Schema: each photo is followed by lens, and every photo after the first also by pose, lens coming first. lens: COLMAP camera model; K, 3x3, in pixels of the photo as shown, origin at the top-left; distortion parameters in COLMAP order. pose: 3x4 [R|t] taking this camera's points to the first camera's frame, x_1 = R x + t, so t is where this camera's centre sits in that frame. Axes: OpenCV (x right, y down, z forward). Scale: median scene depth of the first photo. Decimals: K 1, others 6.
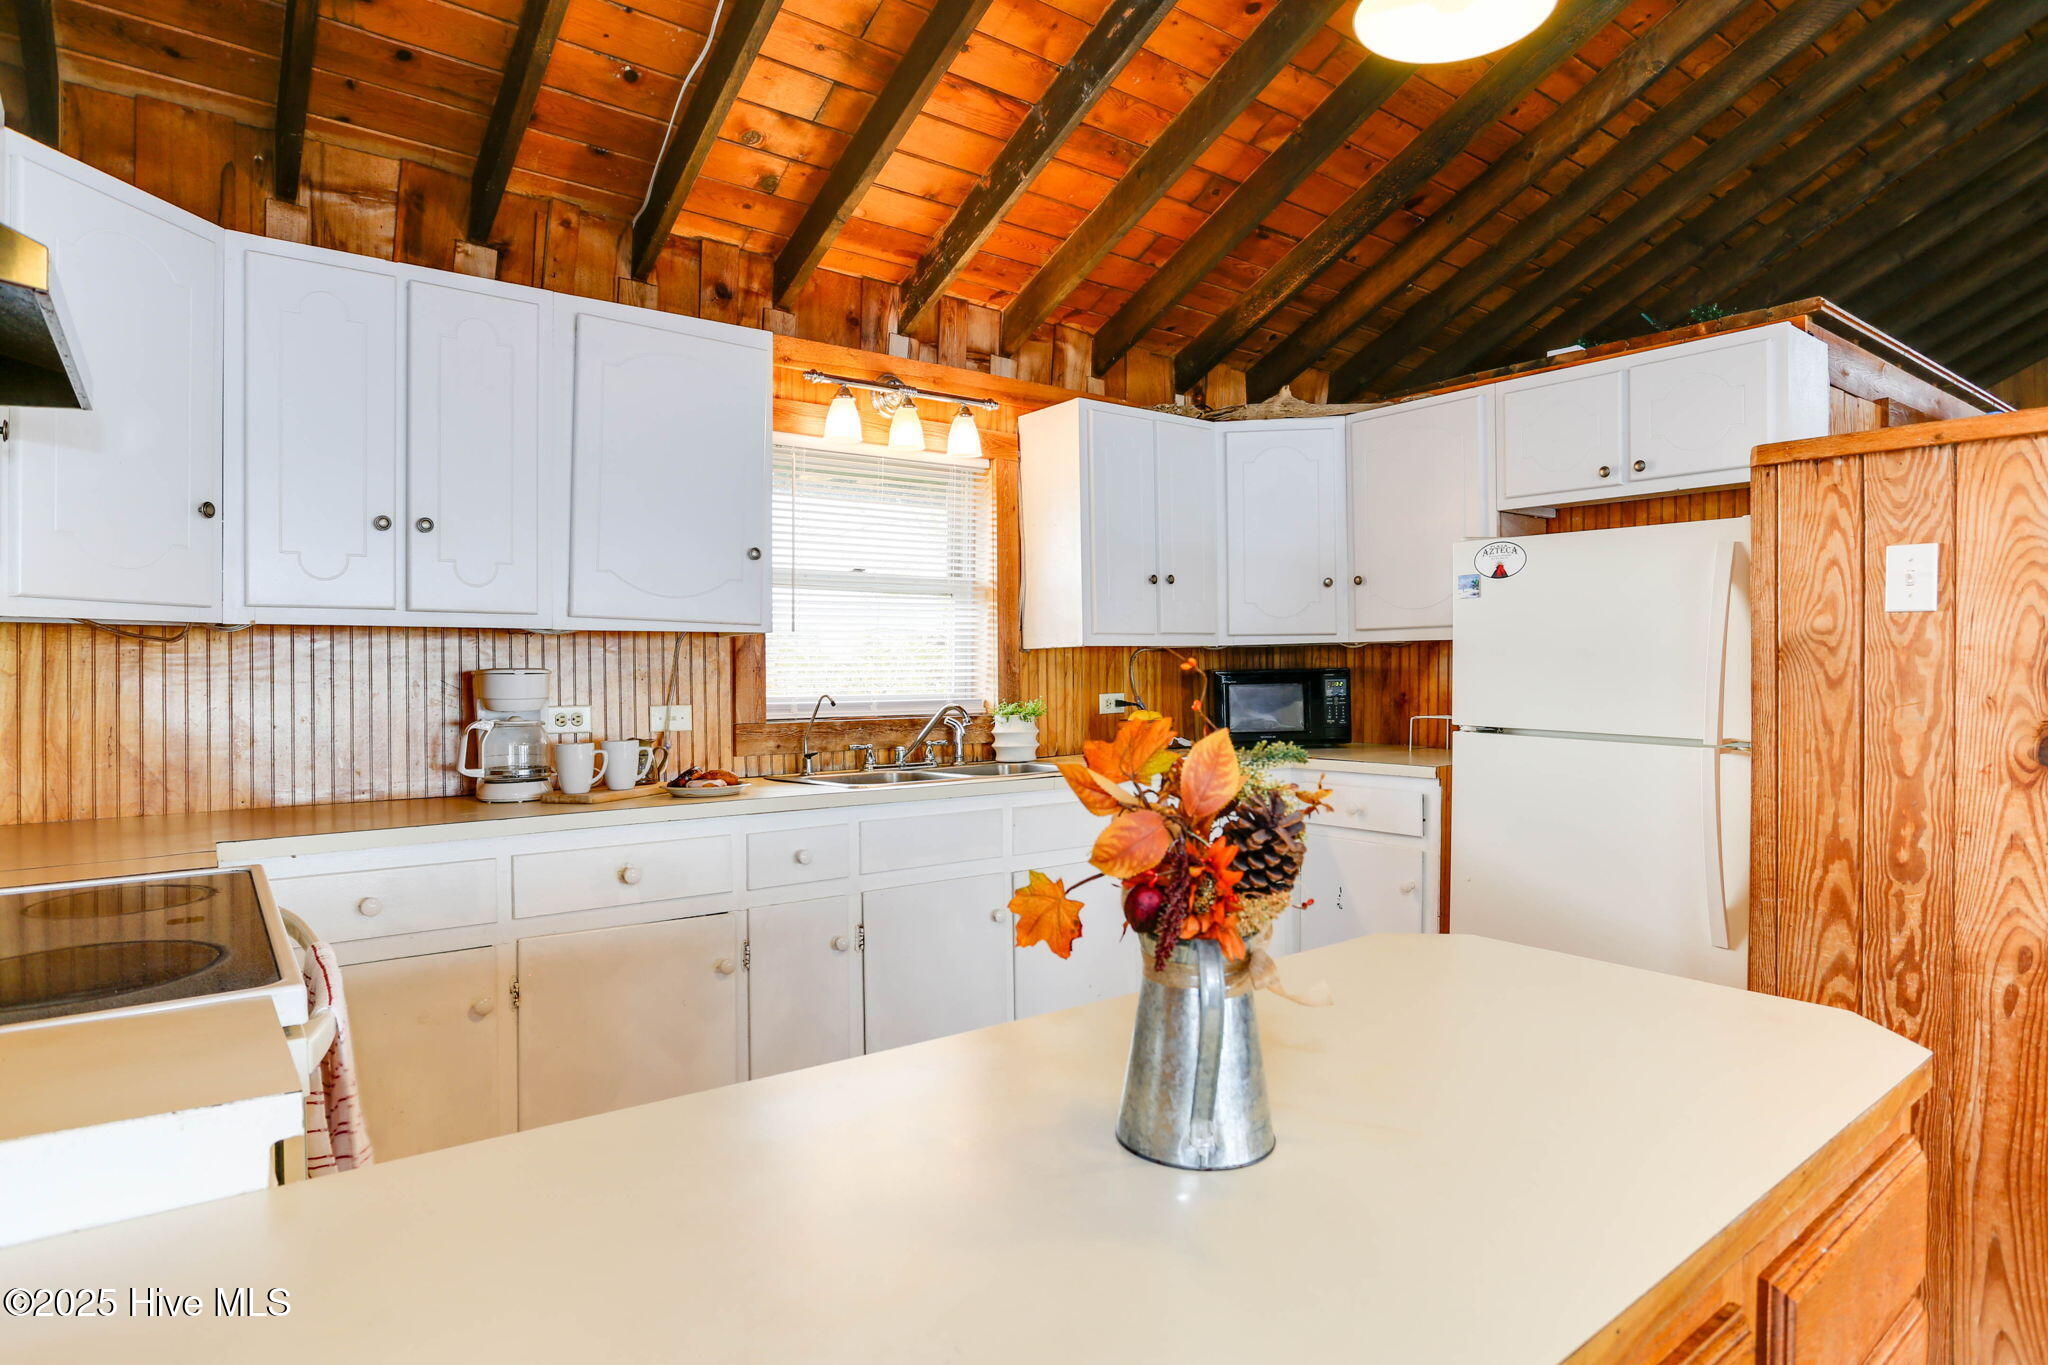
lens RADIAL K [[1117.9, 0, 1031.5], [0, 1117.9, 665.8], [0, 0, 1]] dist [-0.042135, 0.023935]
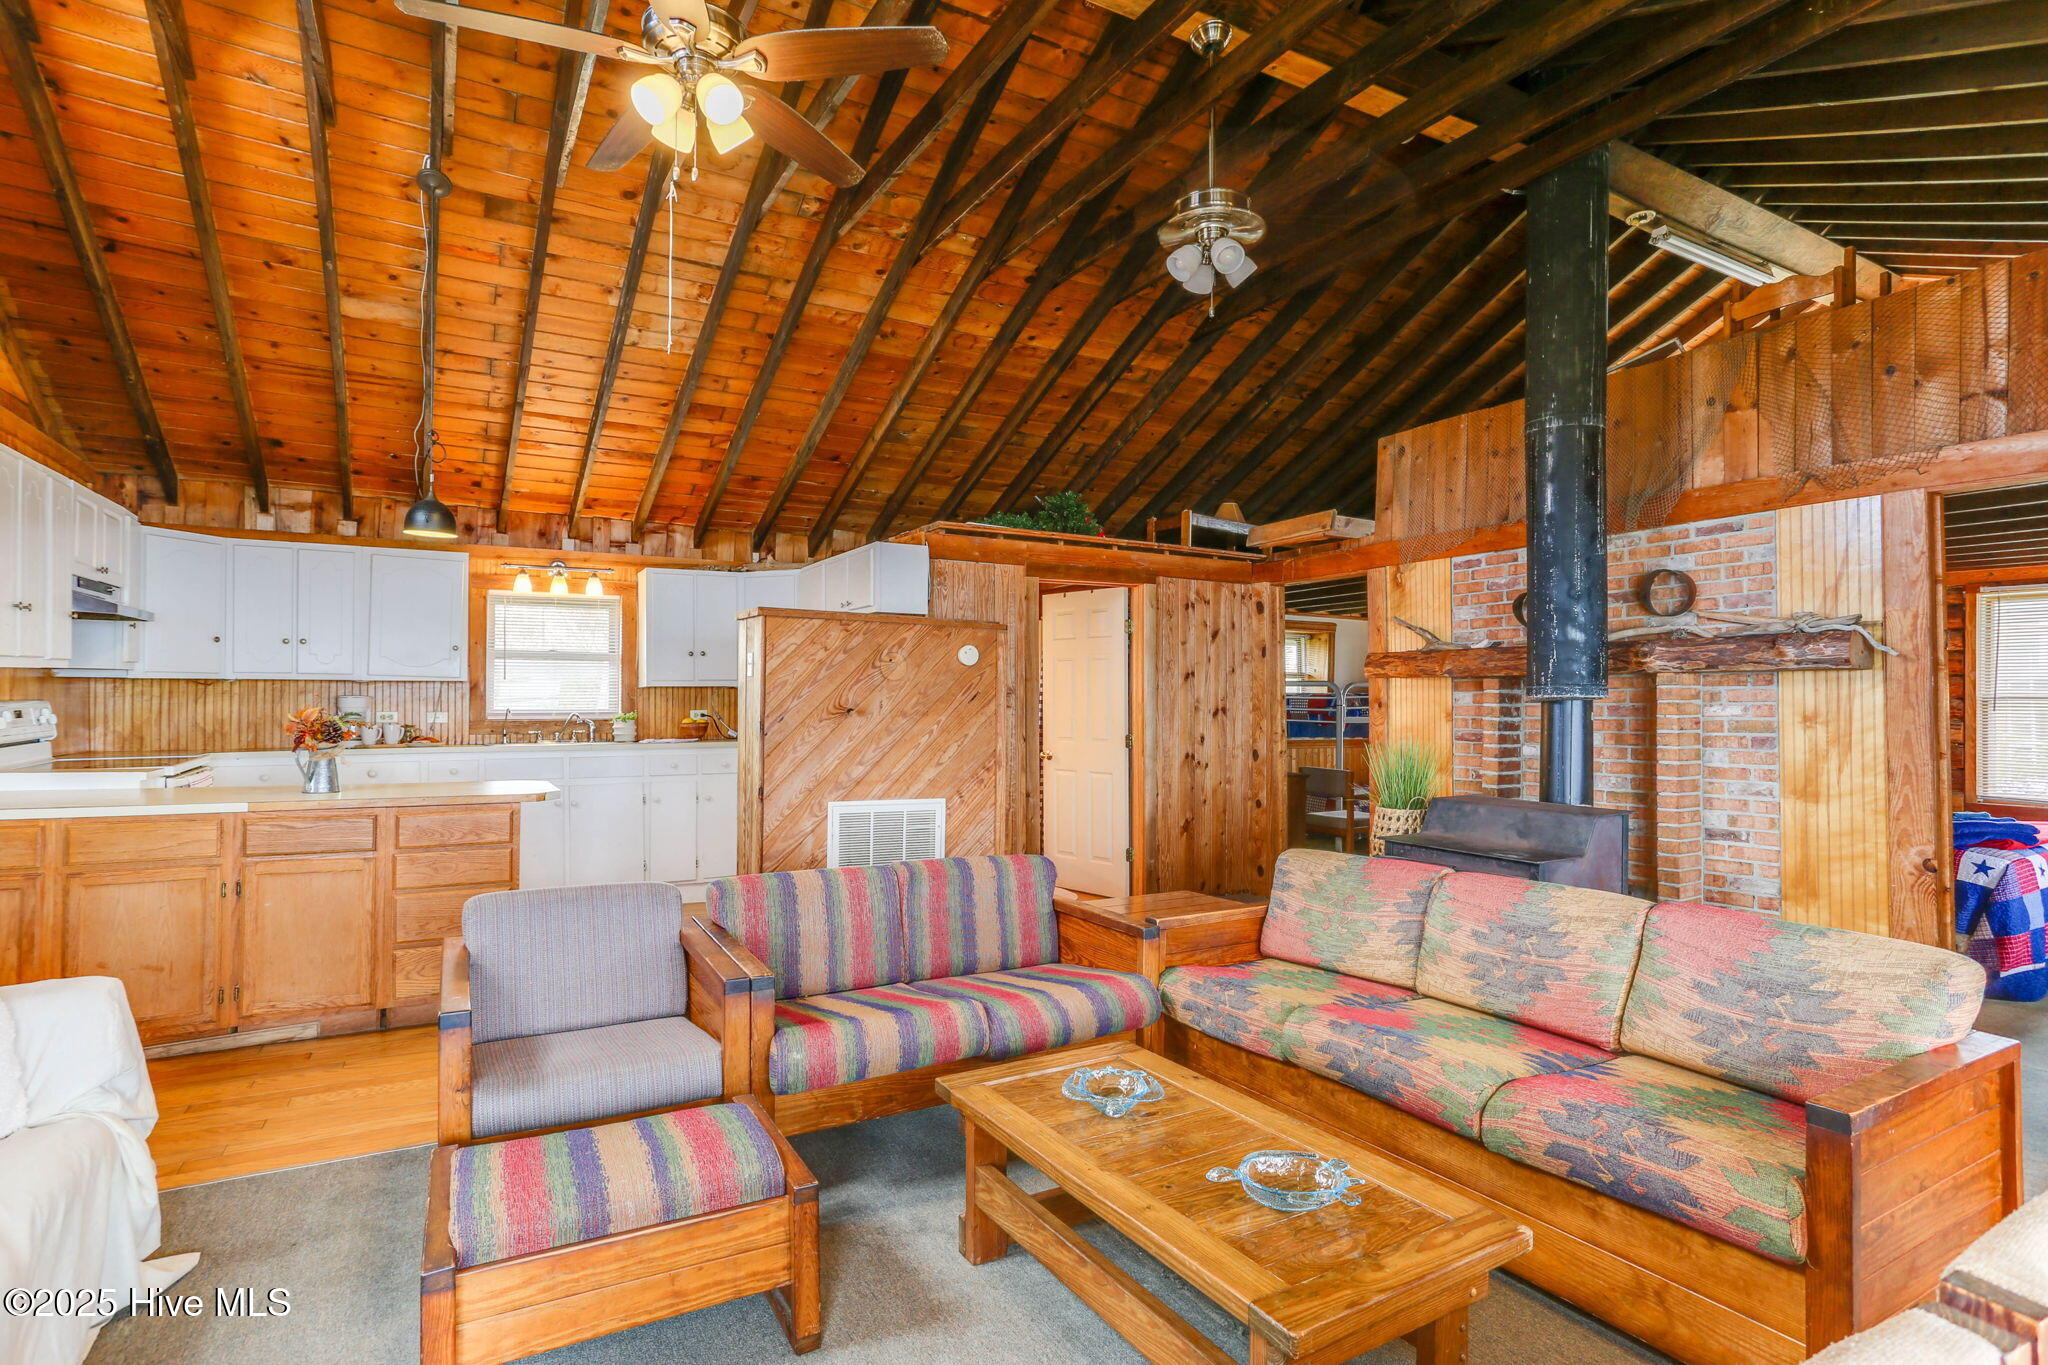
lens RADIAL K [[1059.2, 0, 1032.0], [0, 1059.2, 688.5], [0, 0, 1]] dist [-0.000690, 0.000191]
pose [[0.992419, -0.000614, -0.122900, 1.107110], [-0.001663, 0.999829, -0.018418, 0.023812], [0.122891, 0.018483, 0.992248, -0.968325]]
